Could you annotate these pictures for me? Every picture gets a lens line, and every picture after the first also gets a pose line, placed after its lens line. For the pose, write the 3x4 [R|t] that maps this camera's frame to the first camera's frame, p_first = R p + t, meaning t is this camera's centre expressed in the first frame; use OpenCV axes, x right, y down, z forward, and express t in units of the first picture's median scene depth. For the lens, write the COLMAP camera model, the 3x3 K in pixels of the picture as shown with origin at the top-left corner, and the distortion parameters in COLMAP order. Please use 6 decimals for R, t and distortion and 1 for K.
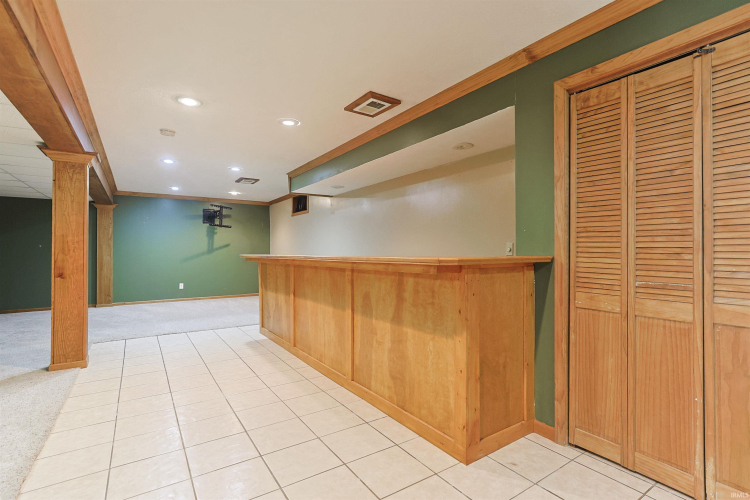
lens RADIAL K [[361.2, 0, 380.4], [0, 361.2, 243.9], [0, 0, 1]] dist [-0.000966, 0.001042]
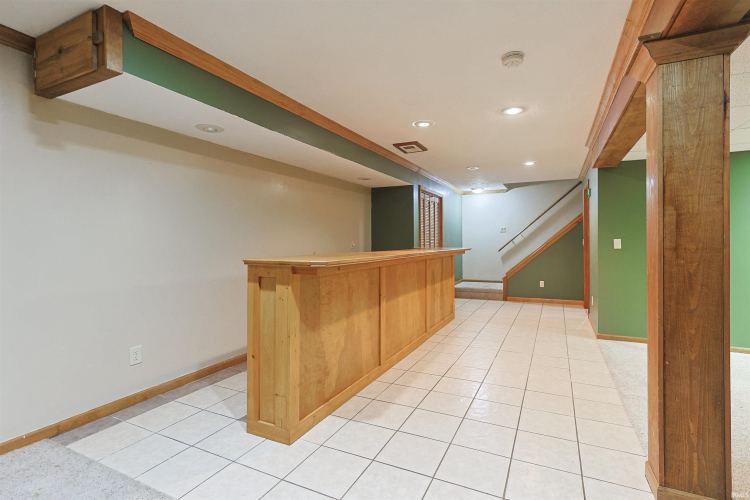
lens RADIAL K [[361.2, 0, 380.4], [0, 361.2, 243.9], [0, 0, 1]] dist [-0.000966, 0.001042]
pose [[-0.499345, 0.002436, 0.866400, -1.033457], [-0.008702, 0.999932, -0.007827, 0.015647], [-0.866360, -0.011448, -0.499289, 1.532169]]
